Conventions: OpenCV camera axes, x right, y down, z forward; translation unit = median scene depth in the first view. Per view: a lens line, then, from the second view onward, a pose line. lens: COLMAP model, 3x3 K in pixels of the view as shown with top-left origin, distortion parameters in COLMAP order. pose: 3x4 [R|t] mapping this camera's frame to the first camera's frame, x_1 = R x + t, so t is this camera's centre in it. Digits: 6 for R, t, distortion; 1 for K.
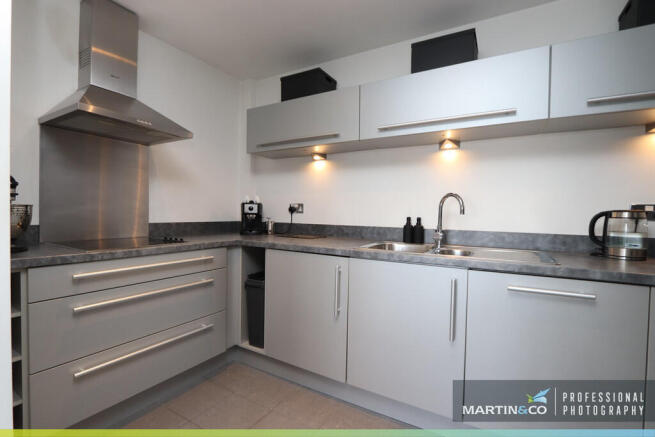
lens RADIAL K [[301.1, 0, 328.3], [0, 301.1, 220.0], [0, 0, 1]] dist [-0.015973, 0.000585]
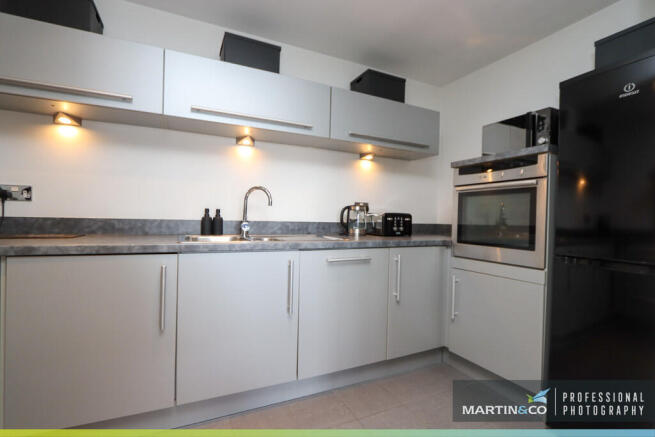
lens RADIAL K [[301.1, 0, 328.2], [0, 301.1, 219.8], [0, 0, 1]] dist [-0.015973, 0.000585]
pose [[0.563835, -0.012699, 0.825790, -0.325511], [0.008305, 0.999918, 0.009706, 0.021484], [-0.825846, 0.001386, 0.563894, 0.156768]]
